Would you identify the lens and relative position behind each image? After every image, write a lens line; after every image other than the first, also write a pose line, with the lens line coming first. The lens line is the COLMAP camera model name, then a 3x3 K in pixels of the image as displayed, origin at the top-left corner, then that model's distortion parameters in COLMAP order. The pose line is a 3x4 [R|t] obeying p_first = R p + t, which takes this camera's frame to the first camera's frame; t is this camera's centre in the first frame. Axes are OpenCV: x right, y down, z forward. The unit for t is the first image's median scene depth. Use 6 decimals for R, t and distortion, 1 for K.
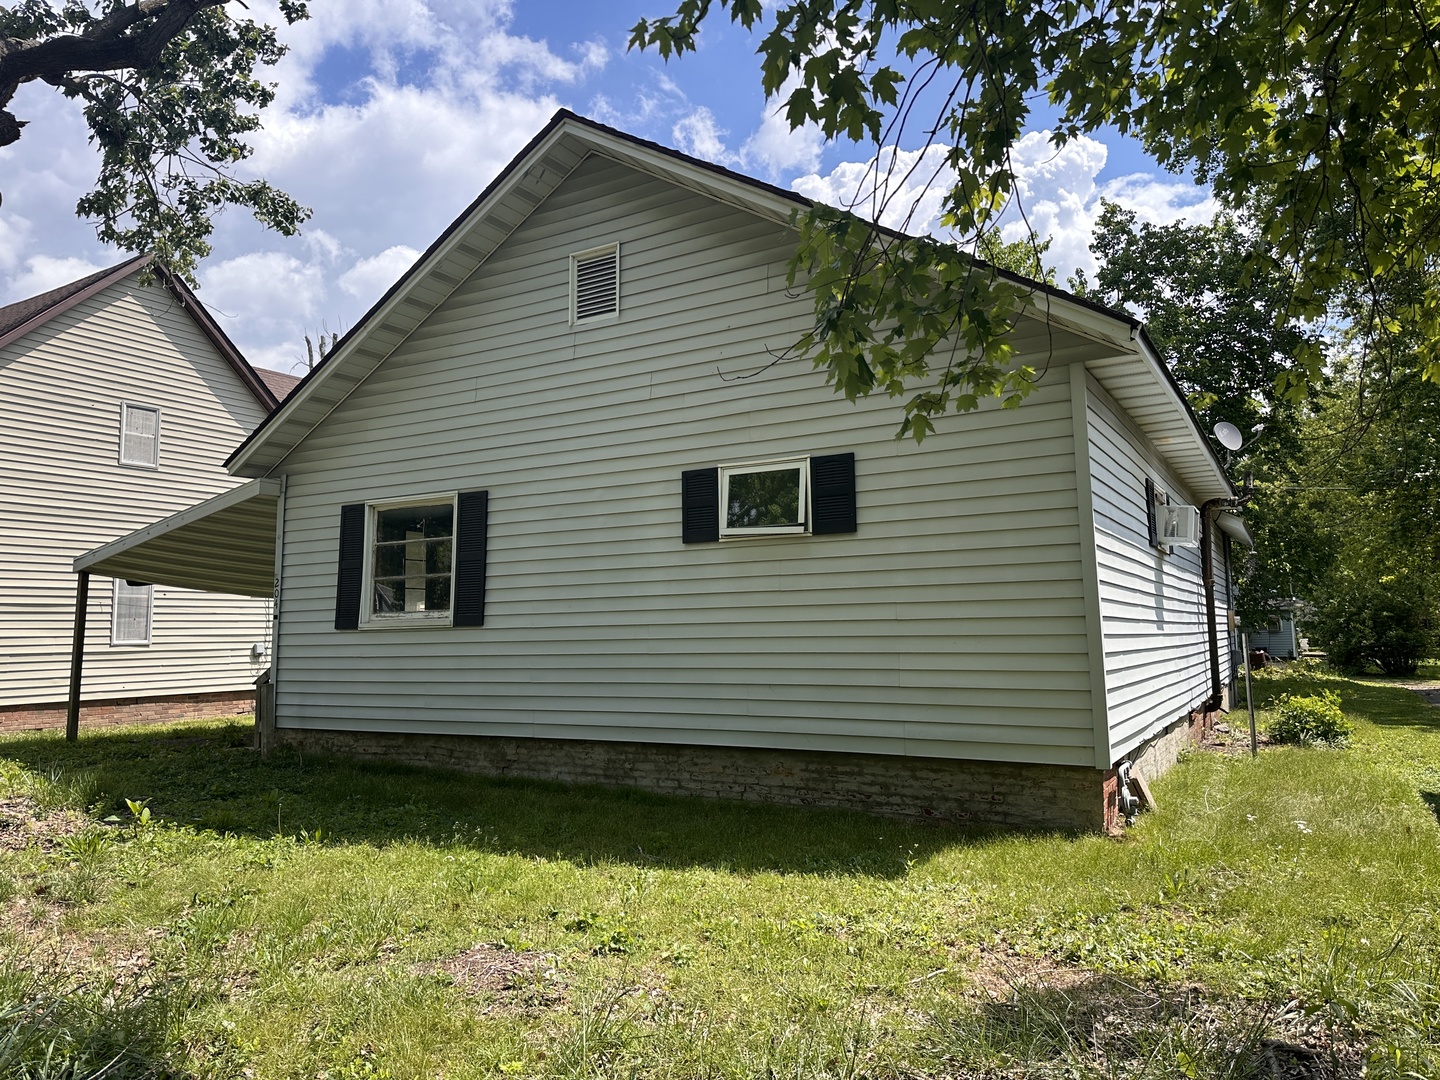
lens RADIAL K [[997.1, 0, 720.0], [0, 997.1, 540.0], [0, 0, 1]] dist [0.149376, -0.237873]
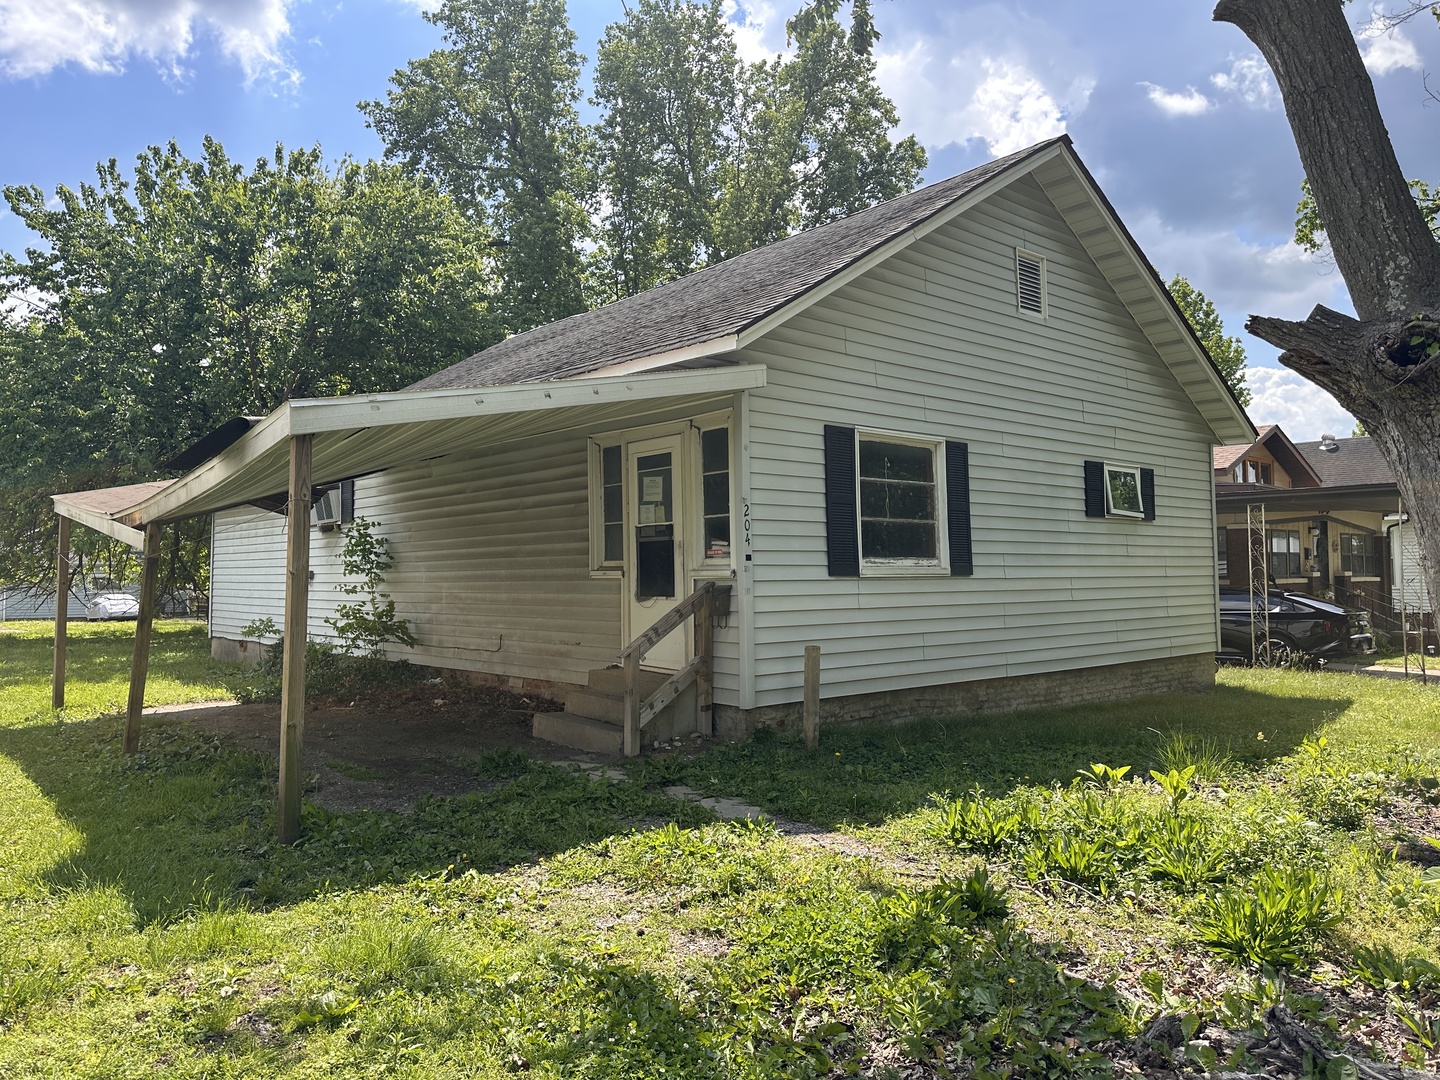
lens RADIAL K [[1009.2, 0, 715.7], [0, 1009.2, 528.8], [0, 0, 1]] dist [0.092986, -0.113169]
pose [[0.326131, 0.051164, 0.943939, -1.342303], [-0.093805, 0.995357, -0.021541, 0.086763], [-0.940659, -0.081521, 0.329417, 0.933628]]
